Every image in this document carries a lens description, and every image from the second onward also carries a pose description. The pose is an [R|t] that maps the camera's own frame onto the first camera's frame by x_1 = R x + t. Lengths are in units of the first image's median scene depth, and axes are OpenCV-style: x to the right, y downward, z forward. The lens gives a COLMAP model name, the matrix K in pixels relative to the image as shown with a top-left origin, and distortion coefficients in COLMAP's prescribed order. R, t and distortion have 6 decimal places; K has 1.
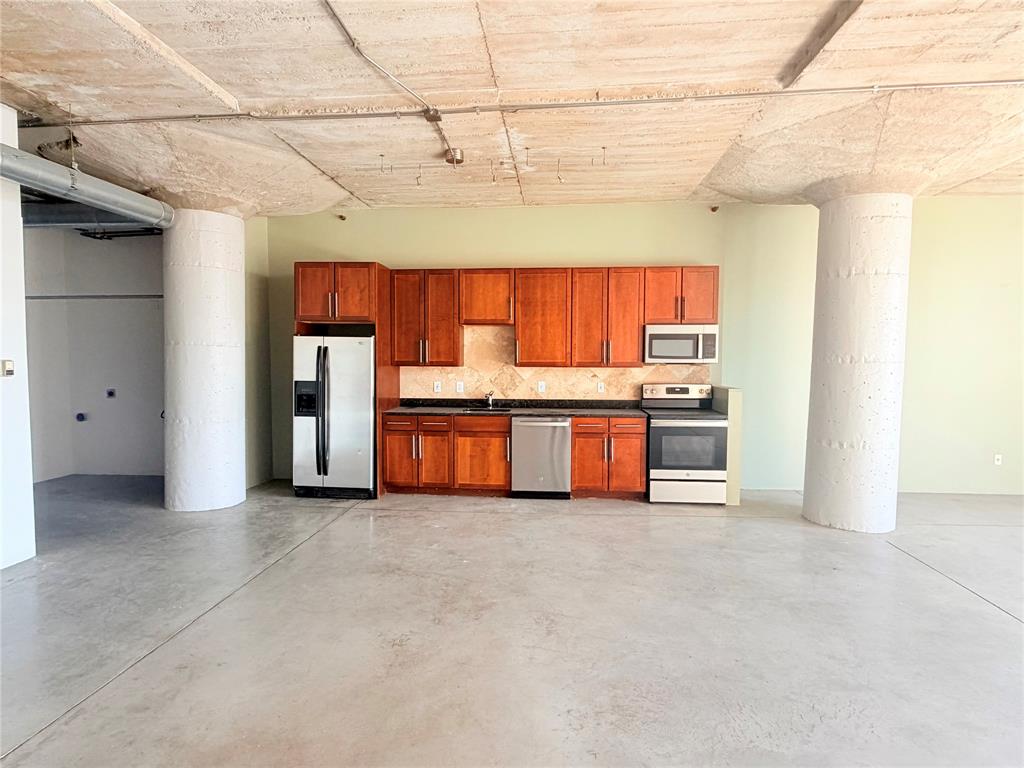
lens RADIAL K [[537.5, 0, 511.1], [0, 537.5, 381.7], [0, 0, 1]] dist [-0.002333, -0.001306]
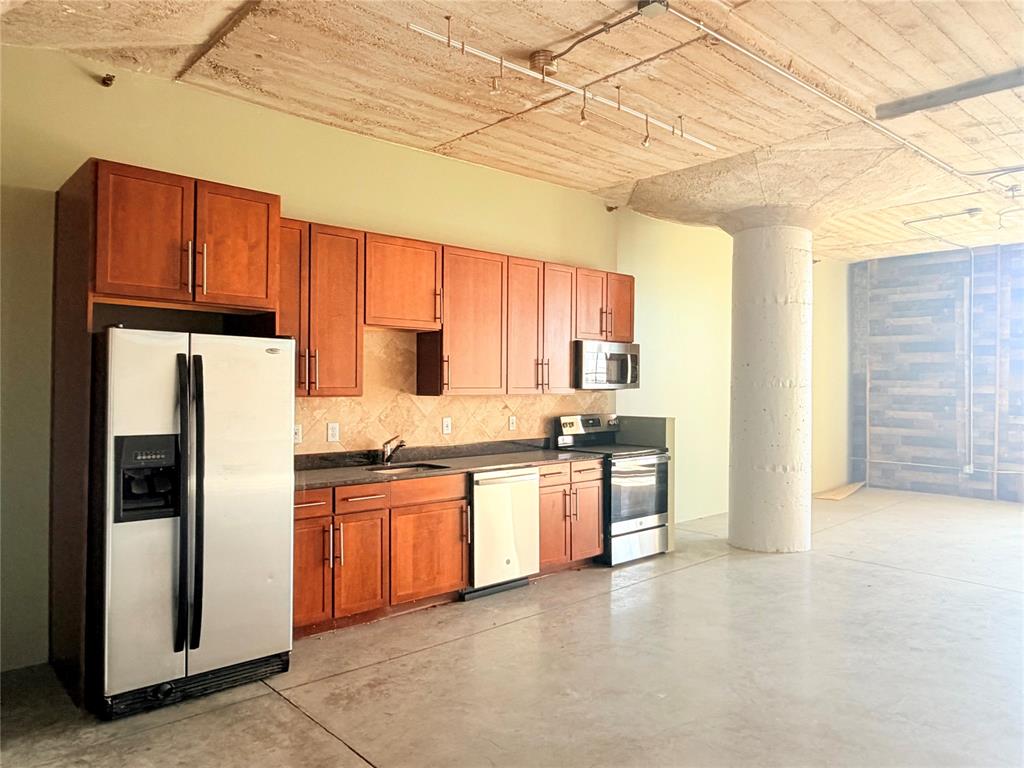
lens RADIAL K [[714.0, 0, 512.2], [0, 714.0, 383.4], [0, 0, 1]] dist [-0.004737, -0.000892]
pose [[0.679472, 0.000513, 0.733701, -0.609562], [0.031792, 0.999040, -0.030141, -0.015238], [-0.733012, 0.043805, 0.678803, 0.386835]]
